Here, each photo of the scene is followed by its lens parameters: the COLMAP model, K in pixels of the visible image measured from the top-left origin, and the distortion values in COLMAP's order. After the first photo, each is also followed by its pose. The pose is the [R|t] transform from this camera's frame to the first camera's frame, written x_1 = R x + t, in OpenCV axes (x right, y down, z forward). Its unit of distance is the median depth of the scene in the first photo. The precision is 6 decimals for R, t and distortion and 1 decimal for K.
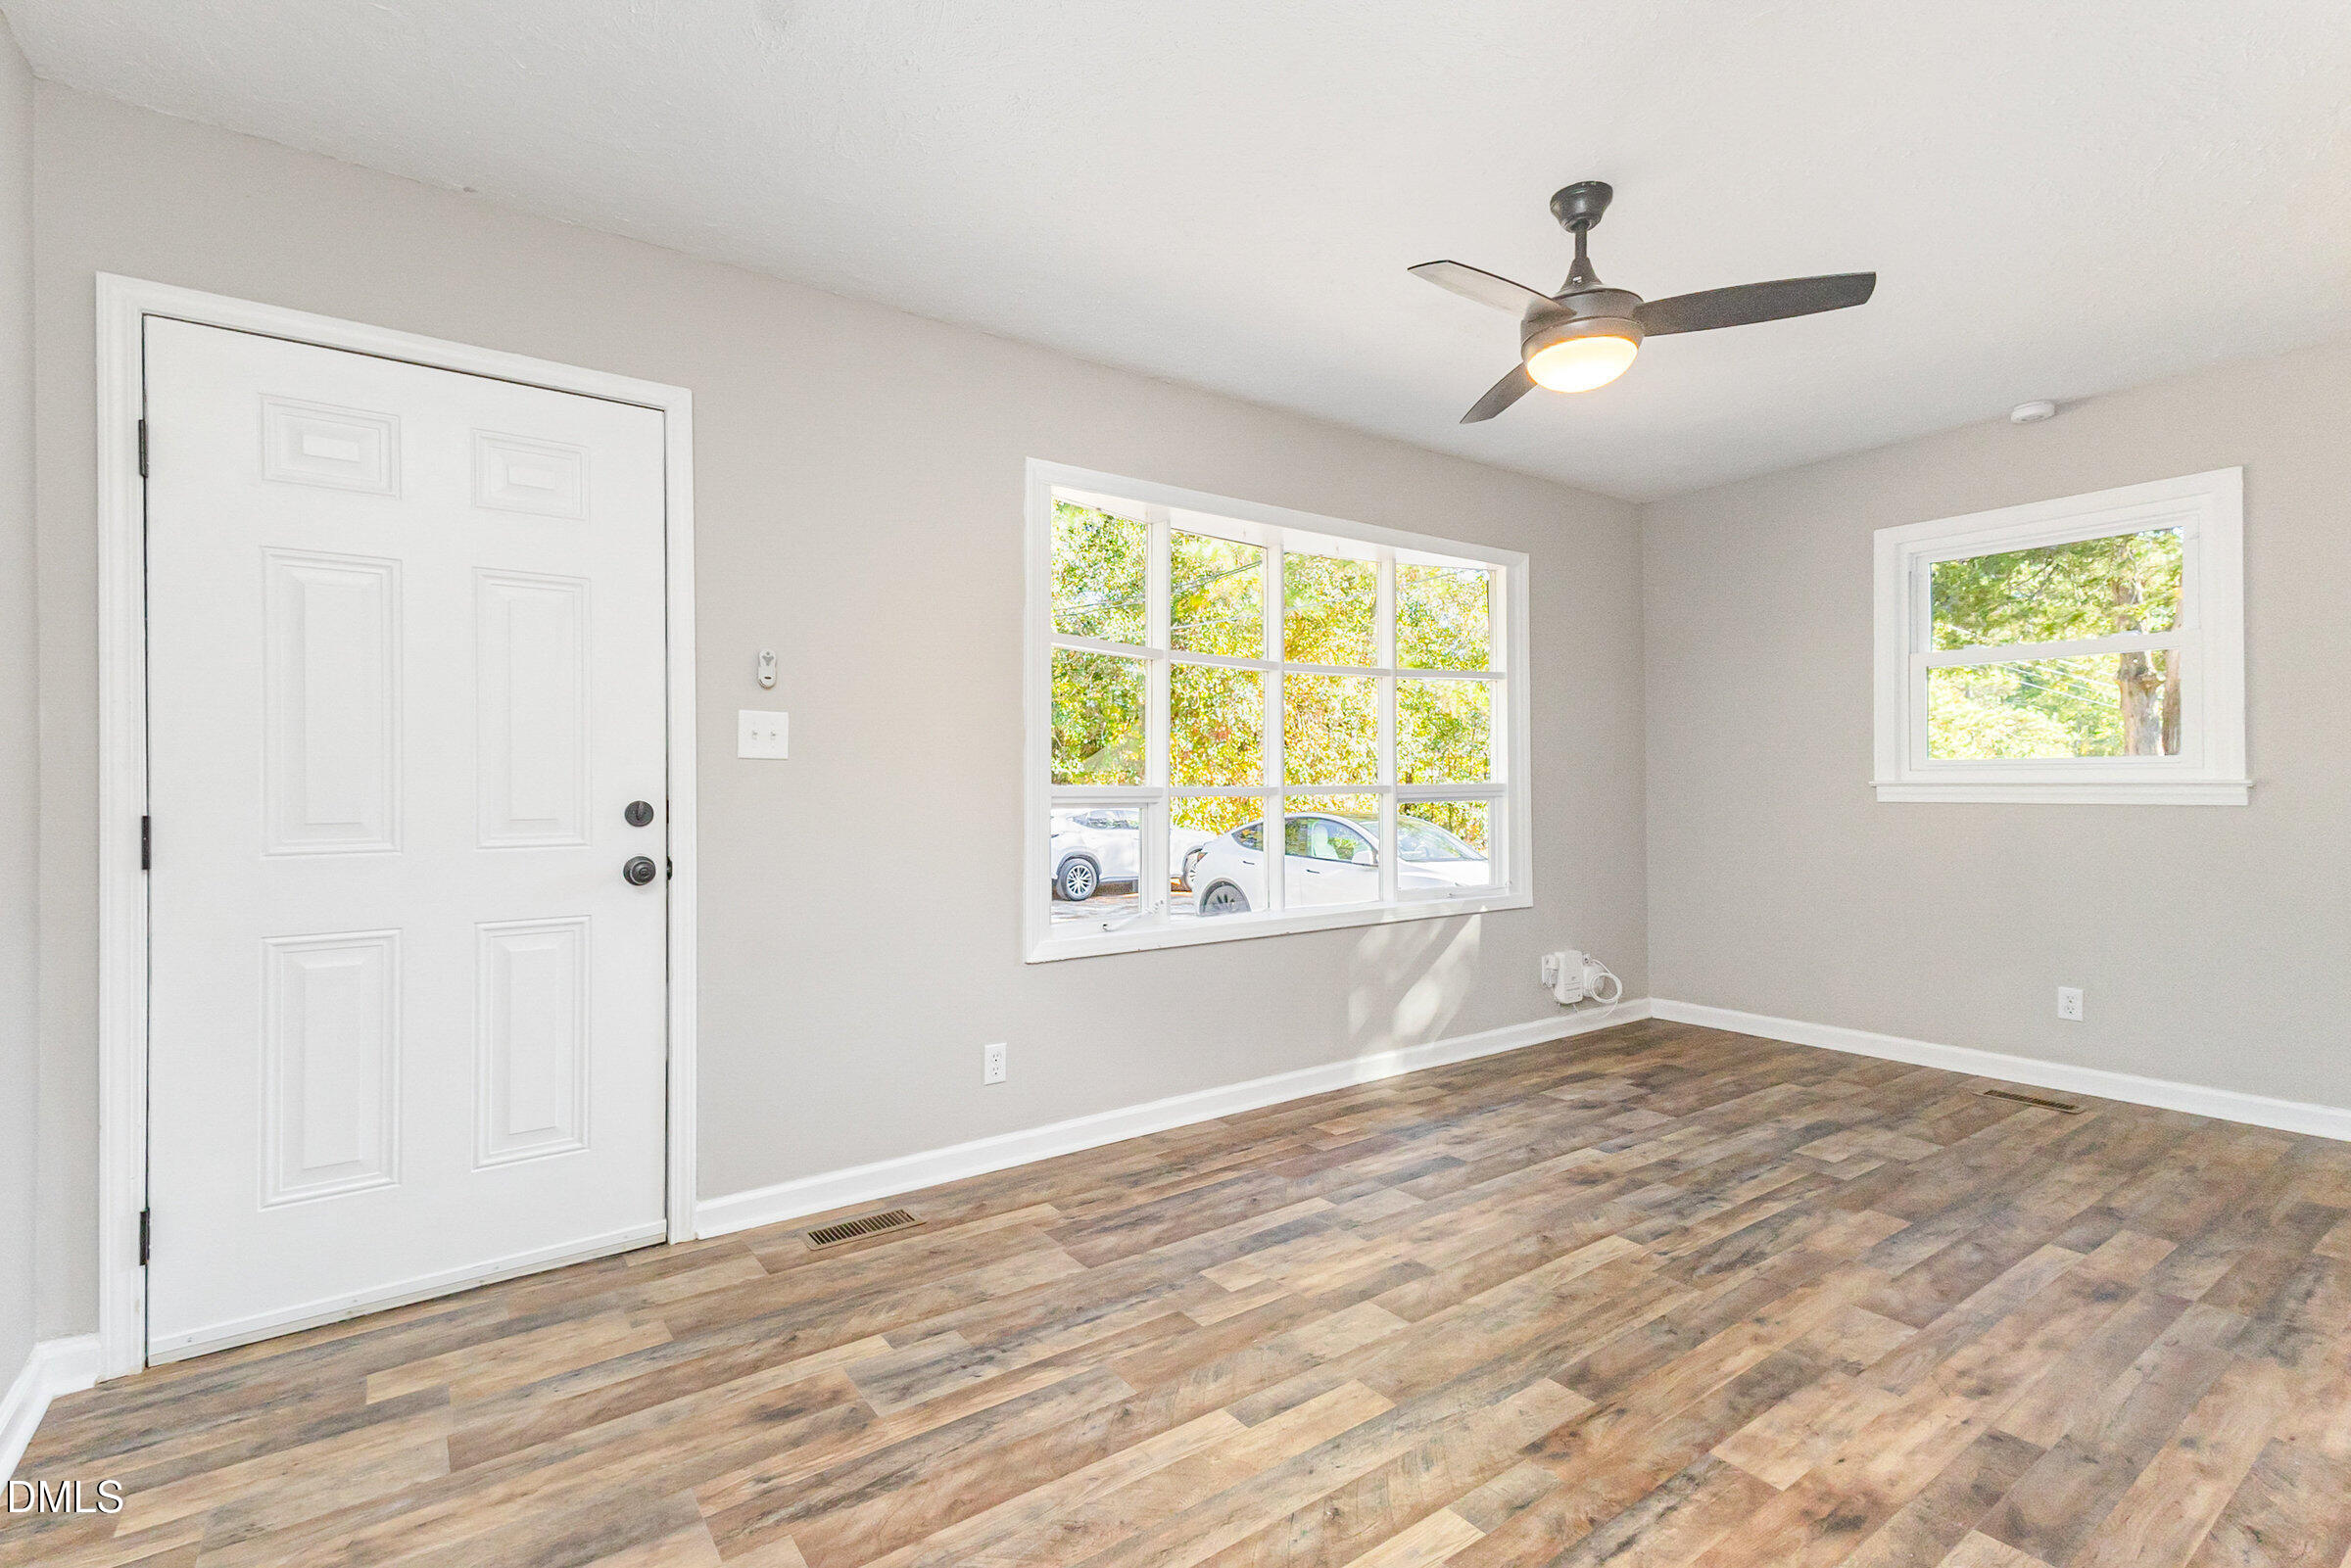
lens RADIAL K [[1089.2, 0, 1172.0], [0, 1089.2, 786.9], [0, 0, 1]] dist [0.027194, -0.001471]
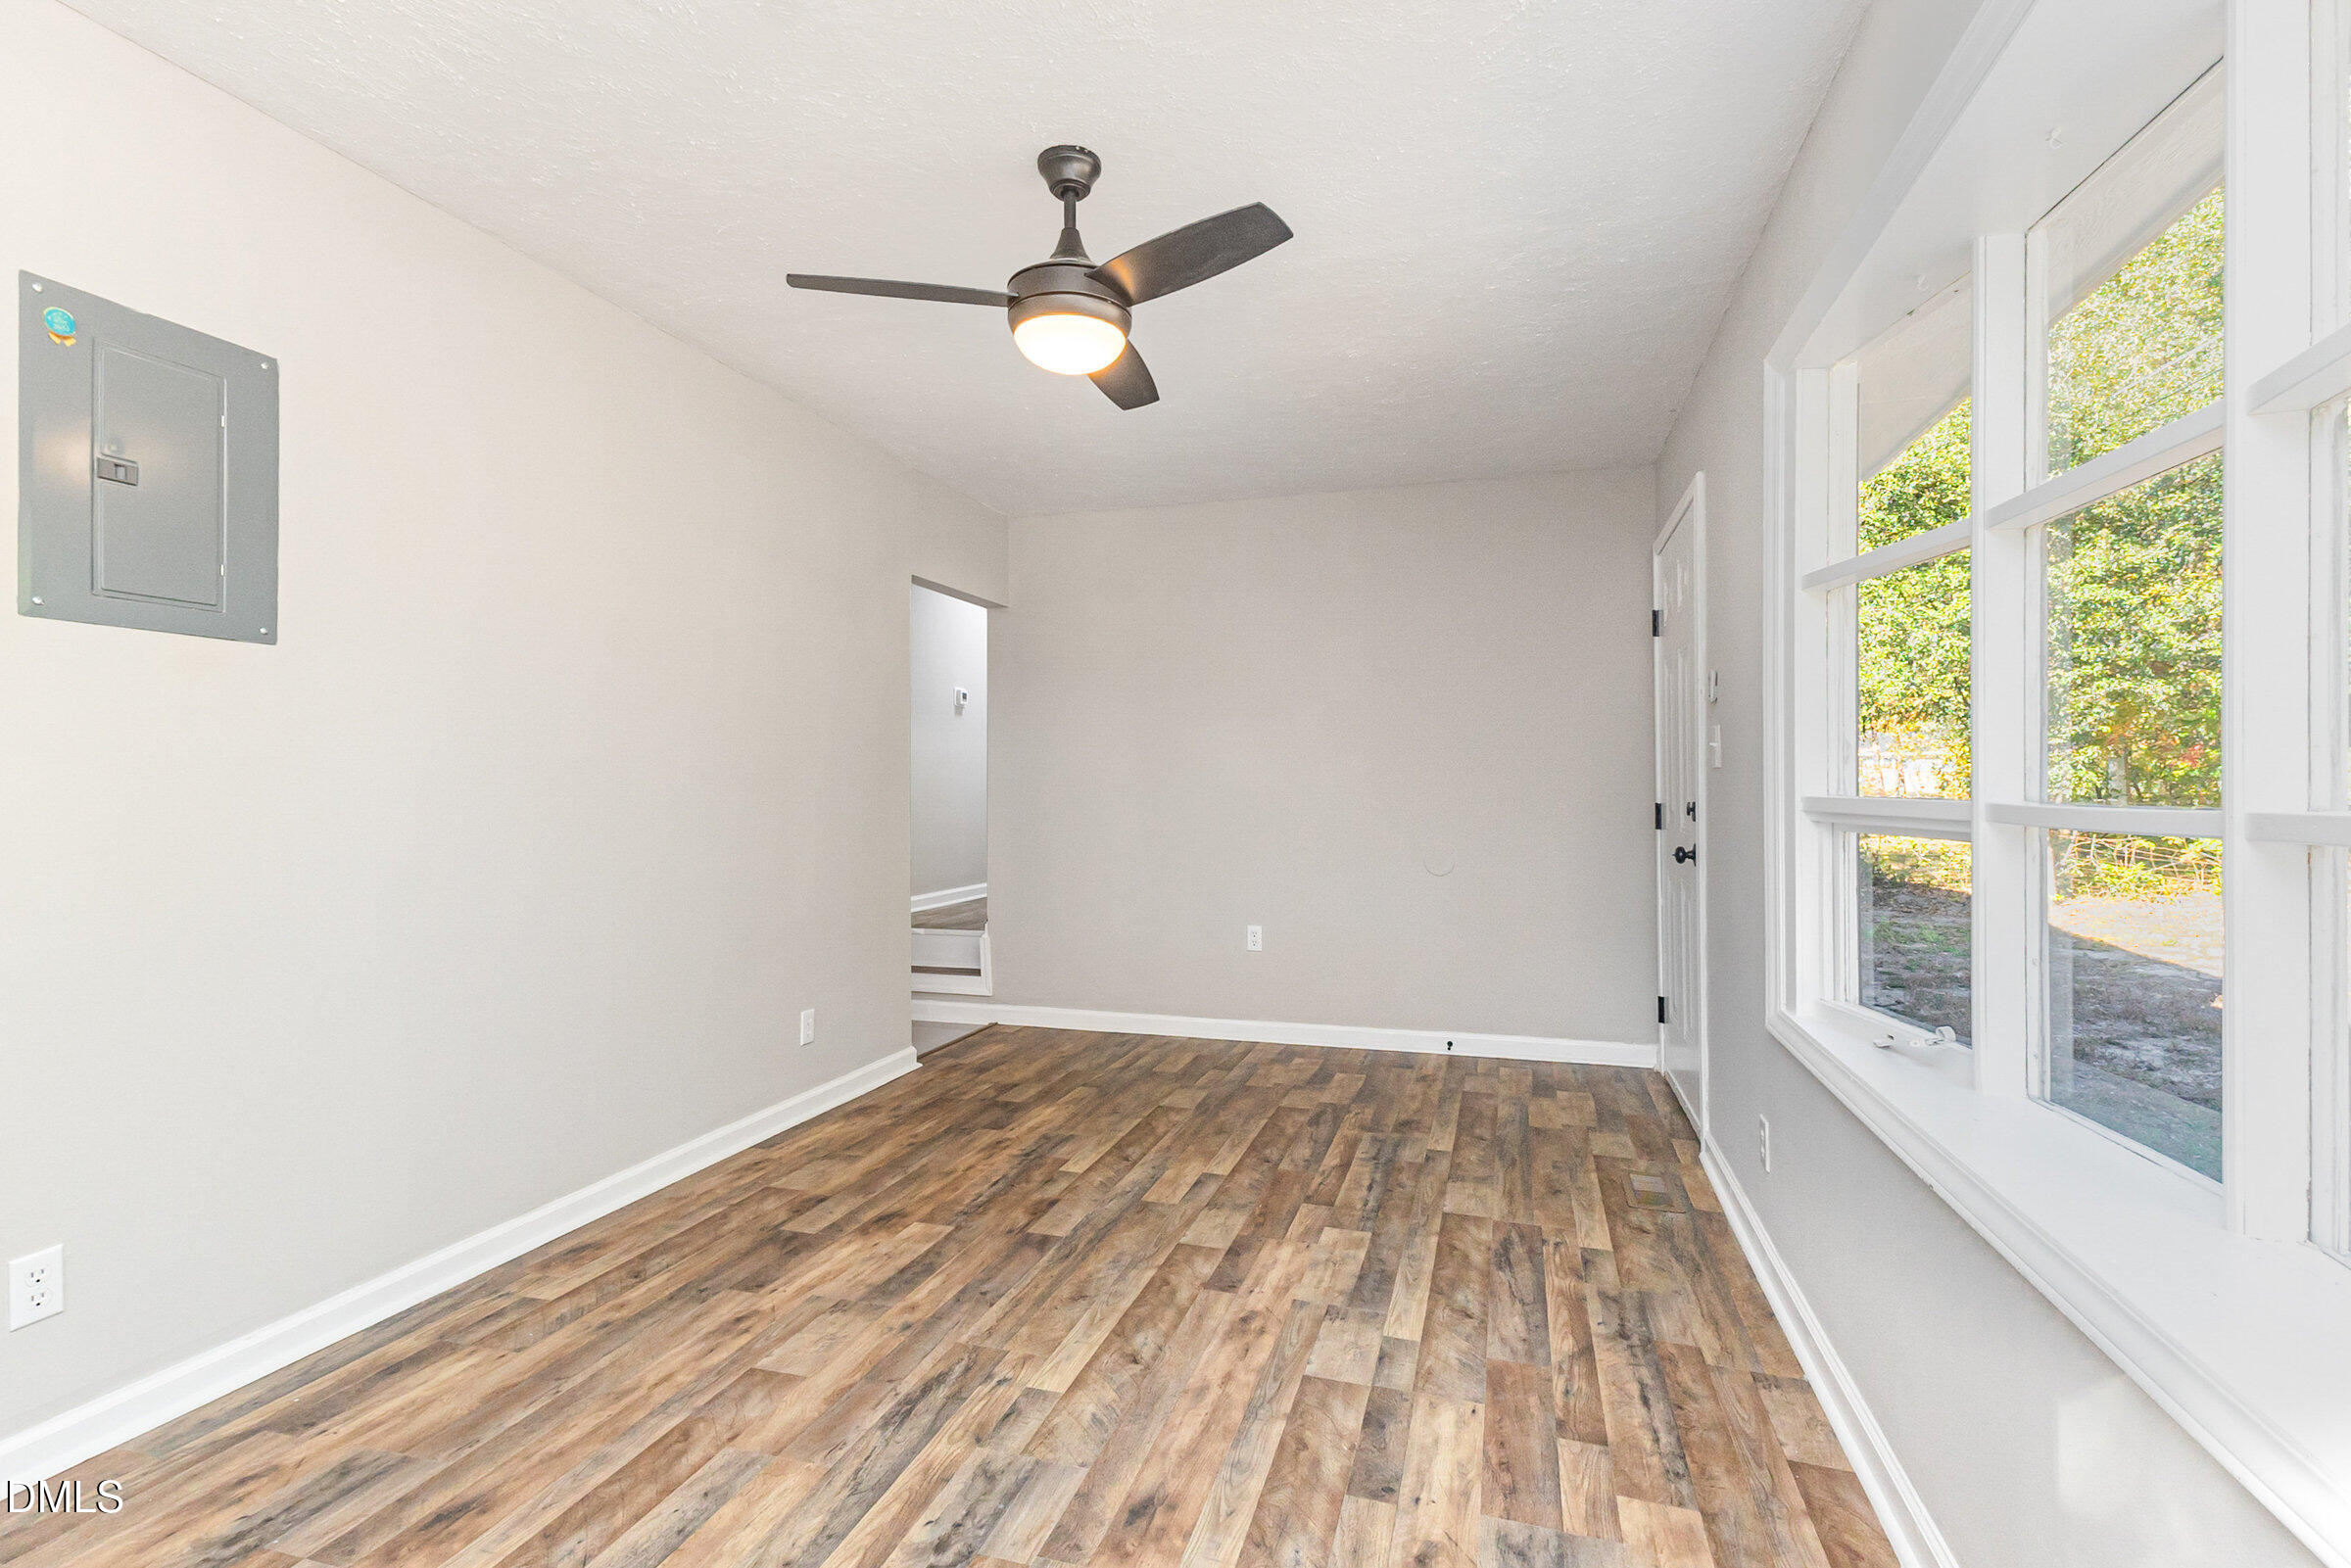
lens RADIAL K [[1089.2, 0, 1172.0], [0, 1089.2, 786.9], [0, 0, 1]] dist [0.027194, -0.001471]
pose [[-0.799484, 0.007540, -0.600640, 0.828539], [0.004186, 0.999967, 0.006981, -0.016674], [0.600673, 0.003067, -0.799489, 1.720459]]
